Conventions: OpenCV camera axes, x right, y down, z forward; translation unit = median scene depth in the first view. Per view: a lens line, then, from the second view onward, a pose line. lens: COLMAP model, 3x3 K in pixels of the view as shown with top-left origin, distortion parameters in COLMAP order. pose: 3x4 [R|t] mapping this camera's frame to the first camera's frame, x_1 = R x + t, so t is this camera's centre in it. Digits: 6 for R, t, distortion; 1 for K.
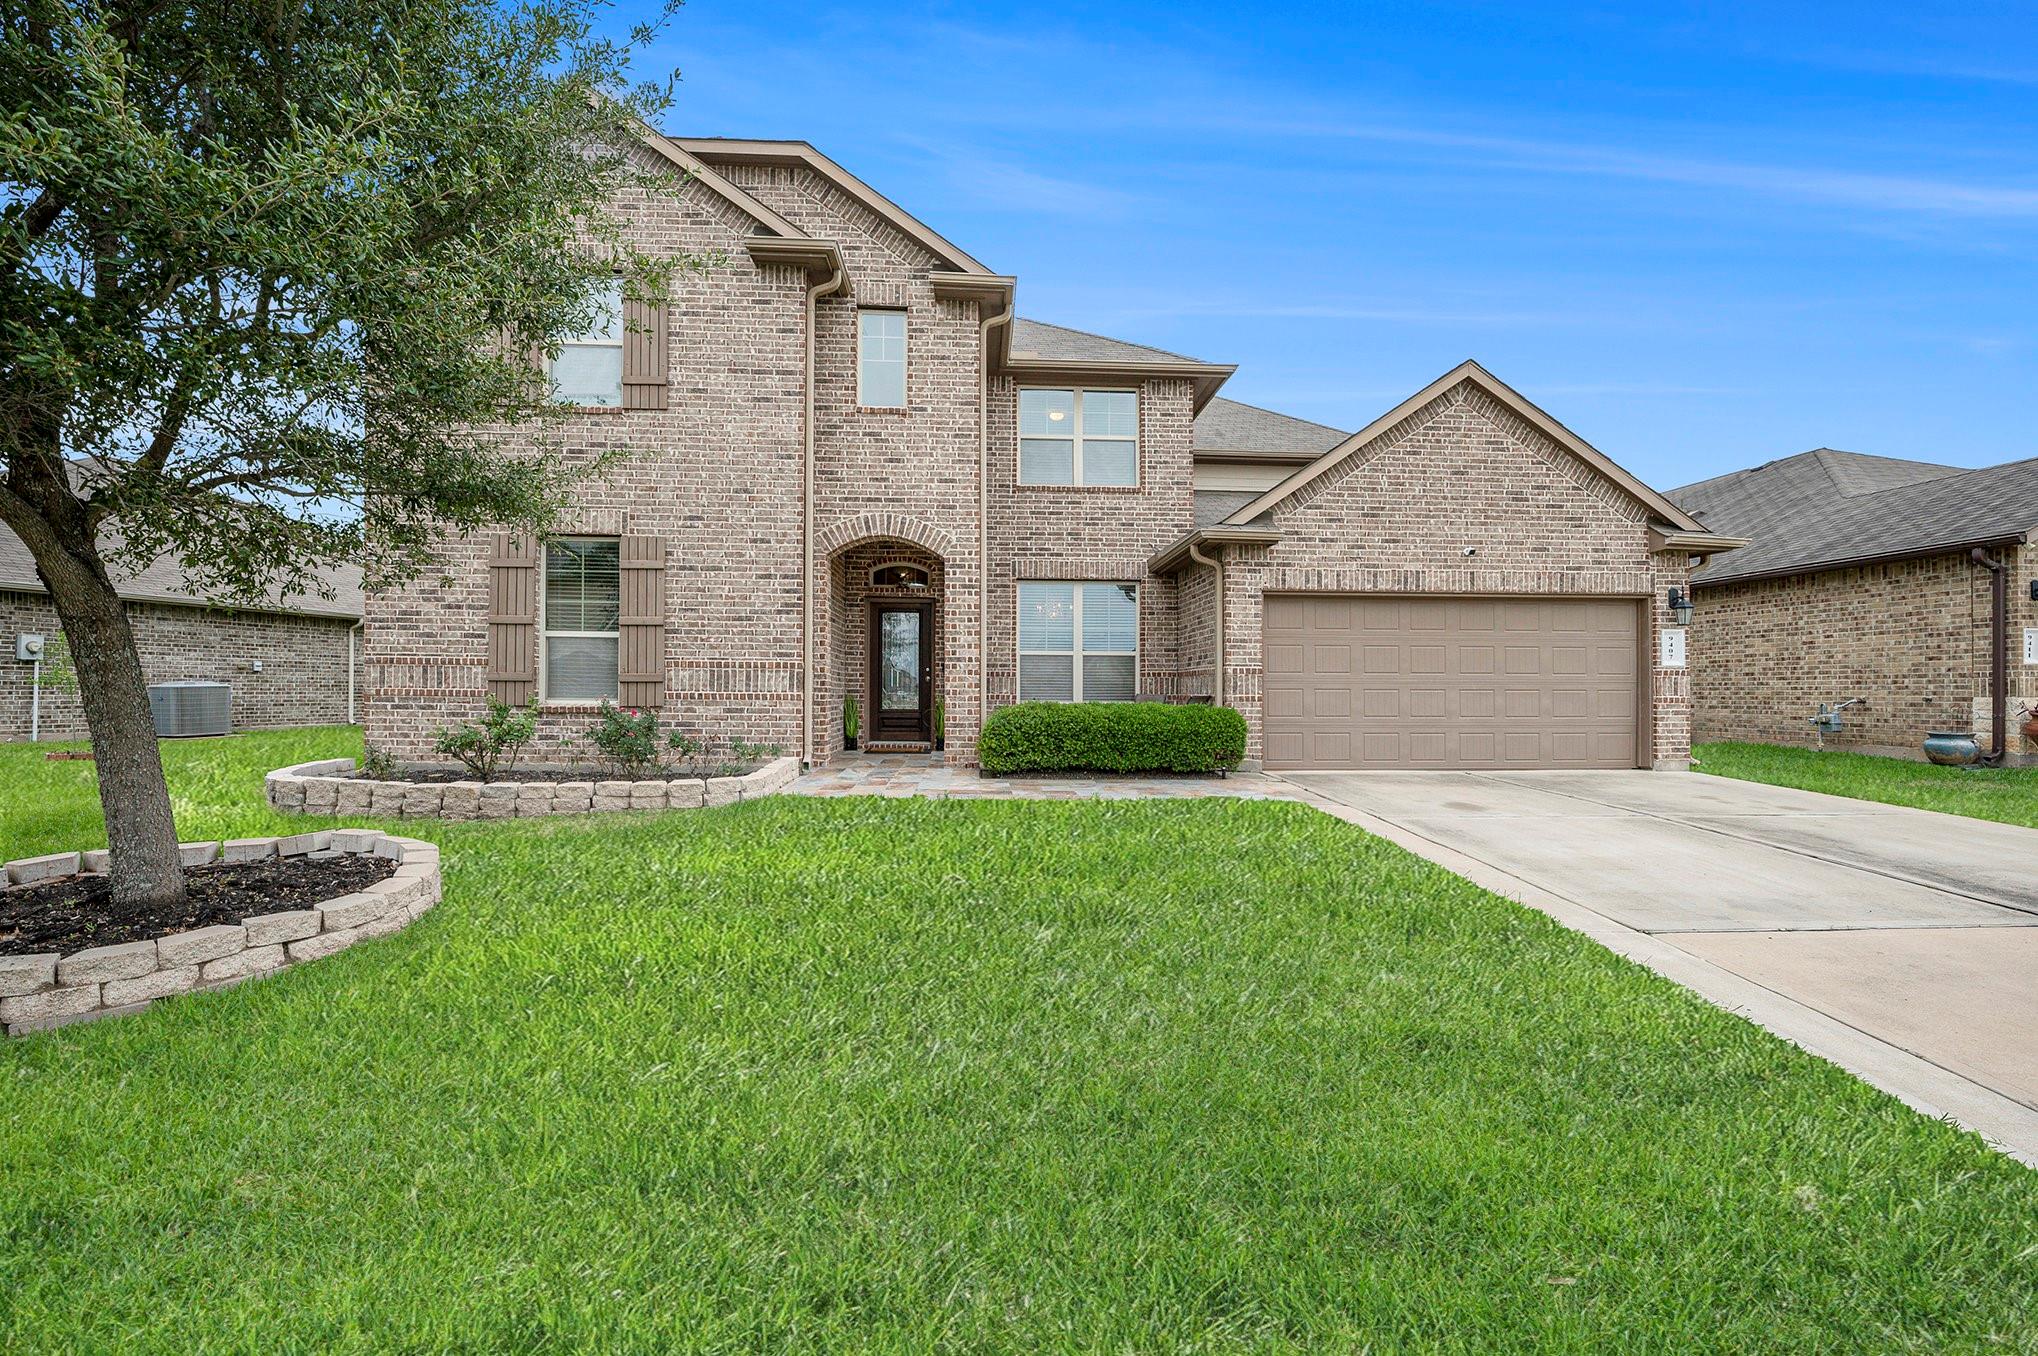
lens RADIAL K [[843.3, 0, 1019.0], [0, 843.3, 678.0], [0, 0, 1]] dist [-0.001004, -0.000071]
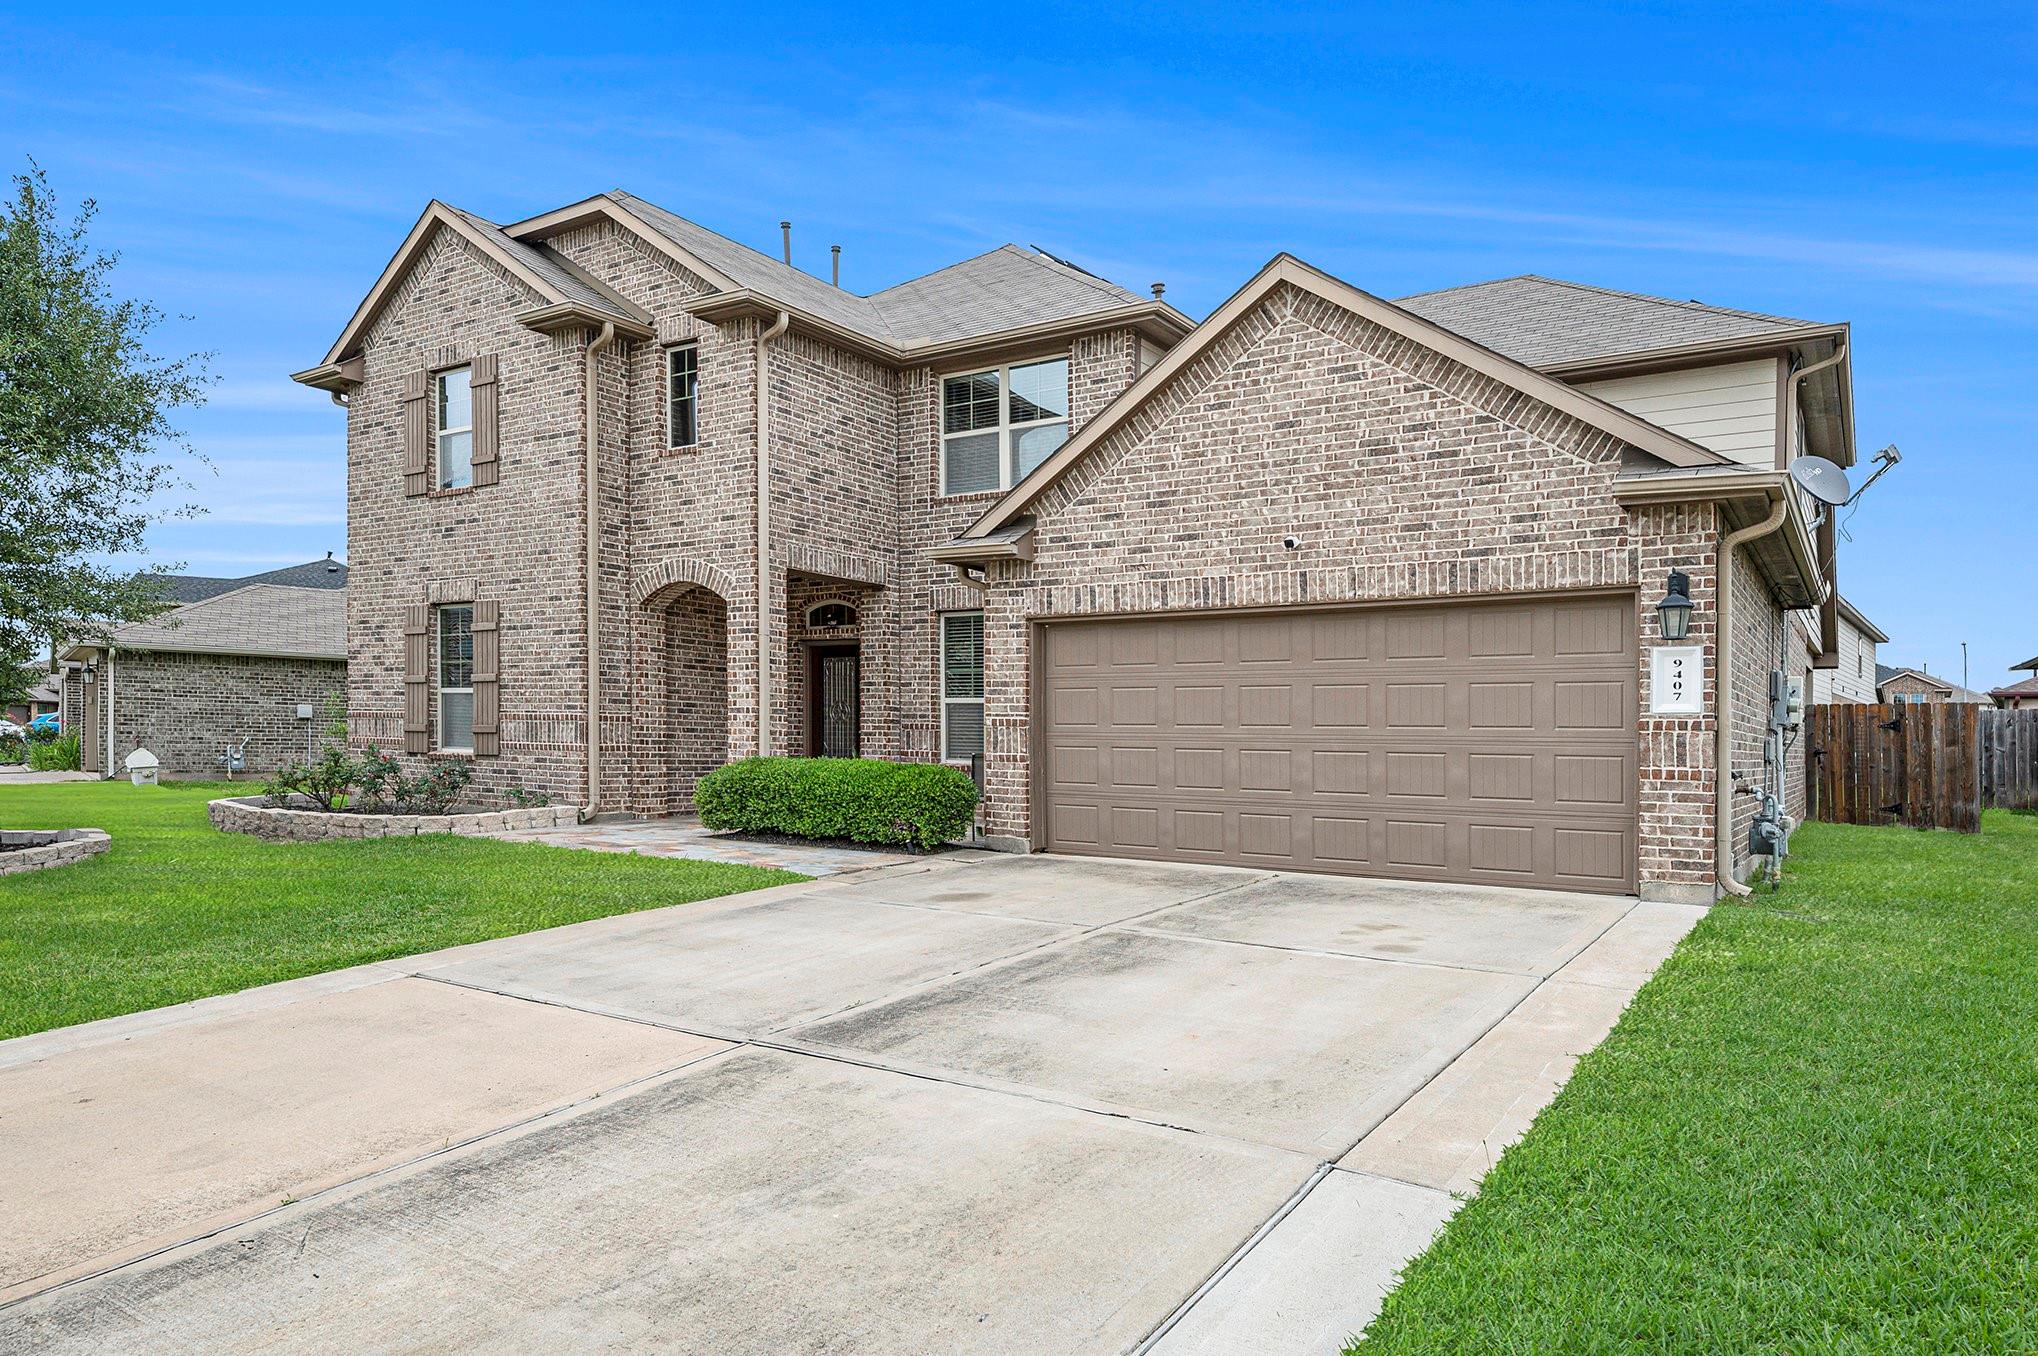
lens RADIAL K [[1215.9, 0, 1015.7], [0, 1215.9, 734.1], [0, 0, 1]] dist [0.045159, 0.000479]
pose [[0.809647, 0.004985, -0.586895, 0.935149], [-0.003395, 0.999987, 0.003812, -0.001881], [0.586907, -0.001094, 0.809654, 0.094113]]
